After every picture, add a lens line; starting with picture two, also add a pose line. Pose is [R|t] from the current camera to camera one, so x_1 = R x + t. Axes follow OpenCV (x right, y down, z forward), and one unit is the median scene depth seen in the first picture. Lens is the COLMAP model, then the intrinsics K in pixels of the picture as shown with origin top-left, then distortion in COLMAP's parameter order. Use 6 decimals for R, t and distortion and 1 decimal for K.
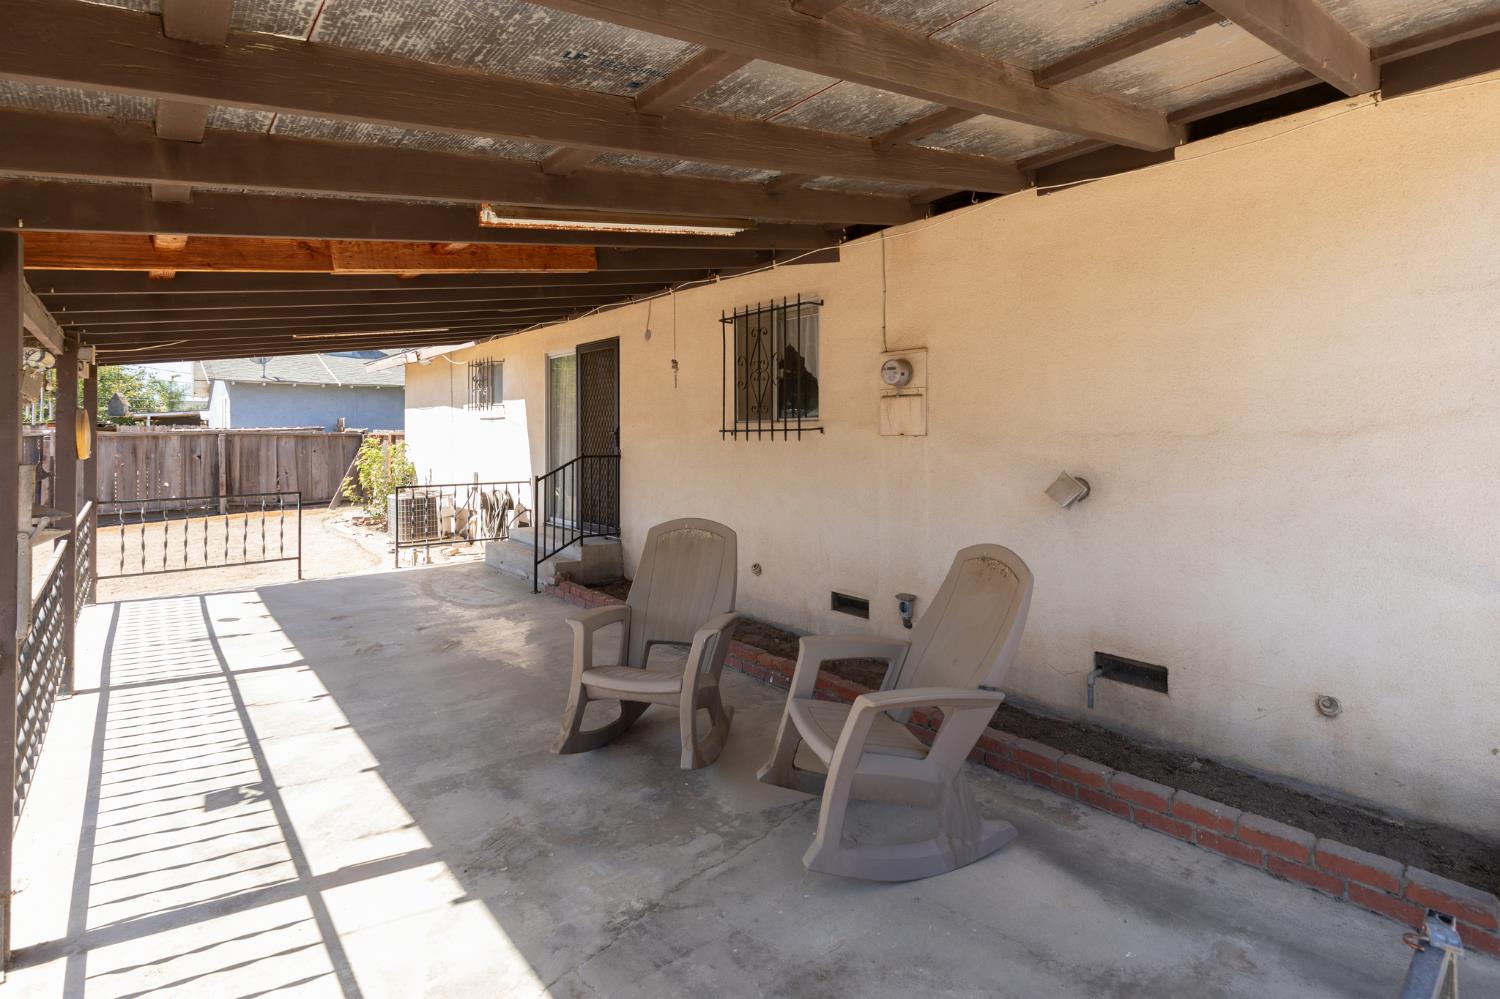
lens RADIAL K [[722.0, 0, 754.8], [0, 722.0, 431.9], [0, 0, 1]] dist [0.004232, 0.000922]
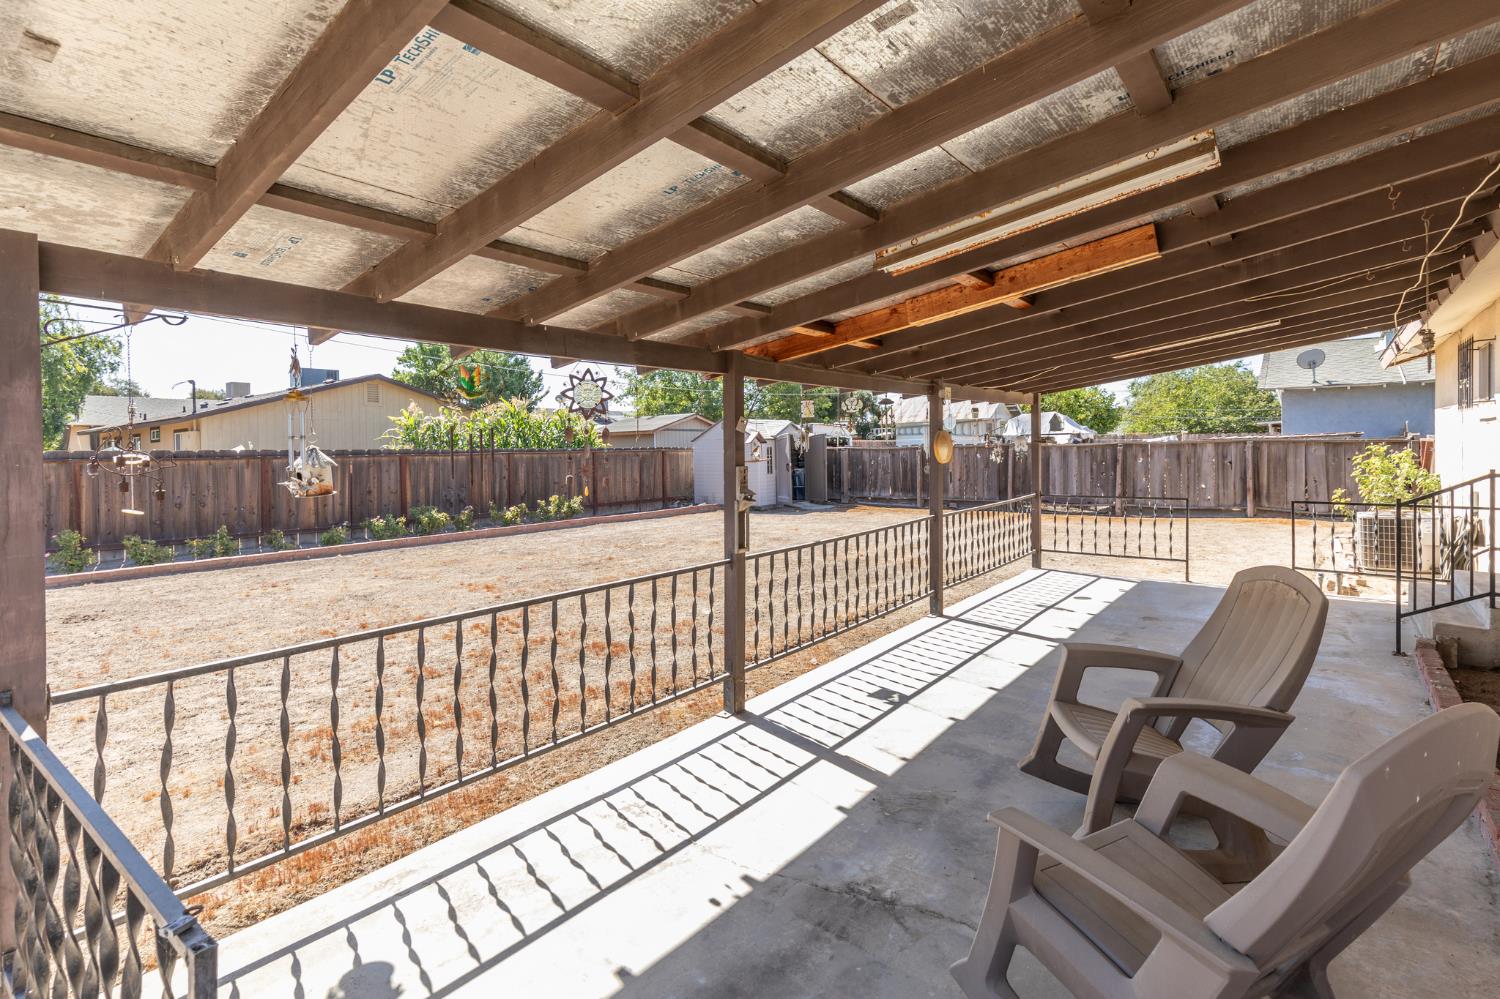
lens RADIAL K [[712.3, 0, 769.8], [0, 712.3, 449.6], [0, 0, 1]] dist [0.004522, 0.000139]
pose [[0.212027, 0.005343, -0.977249, 0.137311], [0.011613, 0.999901, 0.007986, -0.001659], [0.977195, -0.013042, 0.211943, 0.102848]]
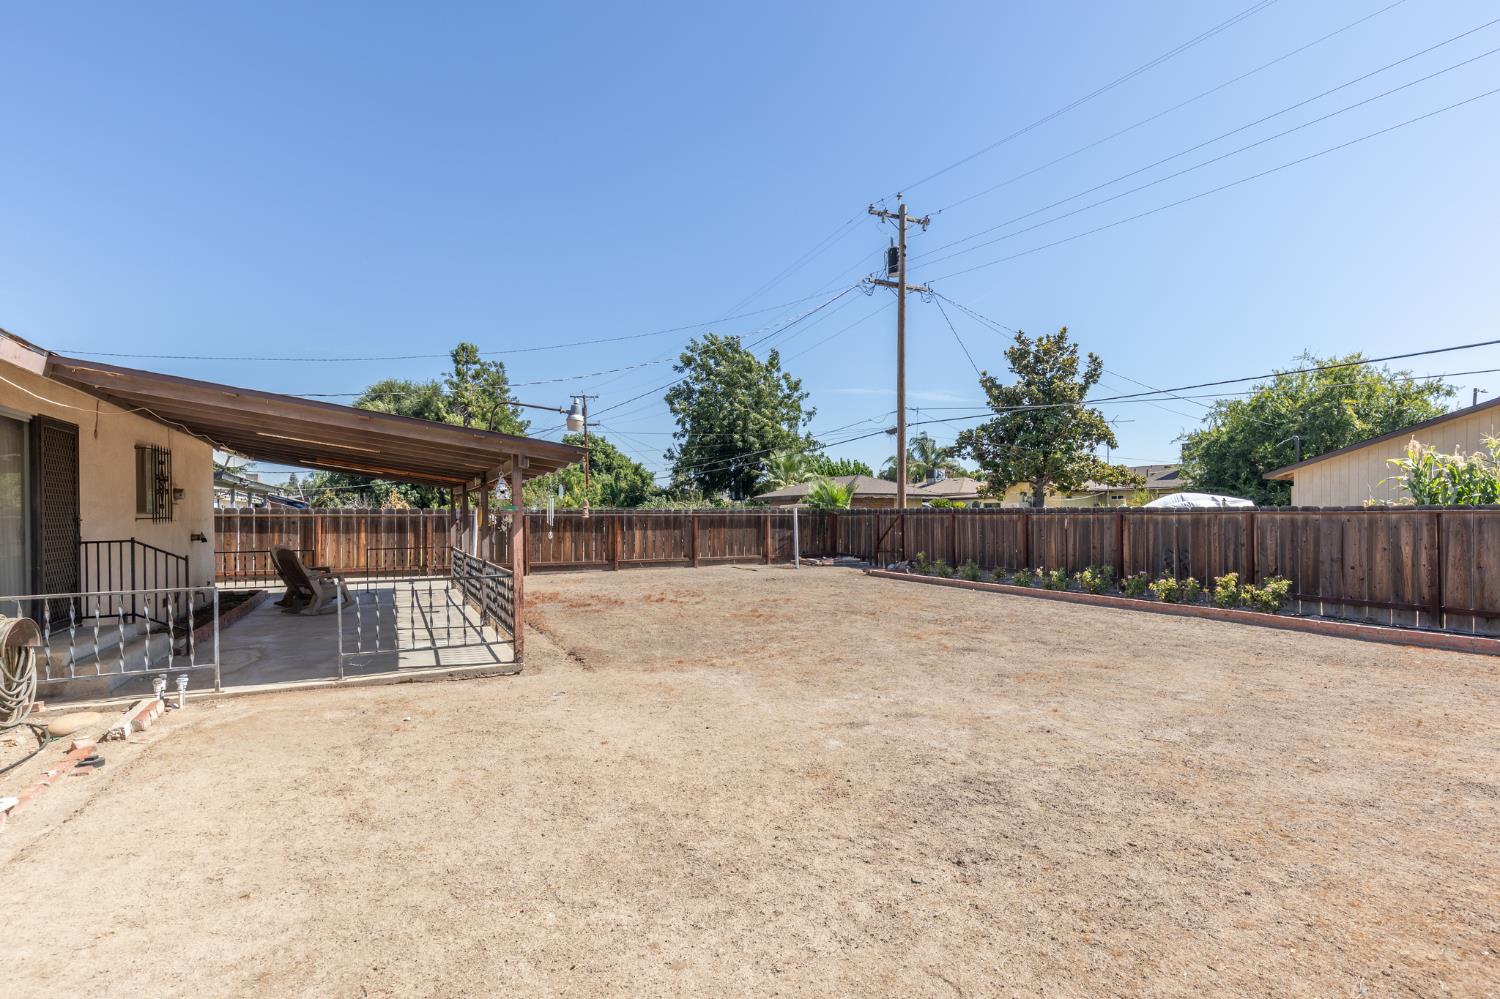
lens RADIAL K [[727.2, 0, 758.4], [0, 727.2, 518.1], [0, 0, 1]] dist [0.017855, -0.007854]
pose [[-0.973533, 0.010378, 0.228312, -0.717984], [0.012074, 0.999909, 0.006032, 0.002403], [-0.228229, 0.008629, -0.973569, 0.947675]]
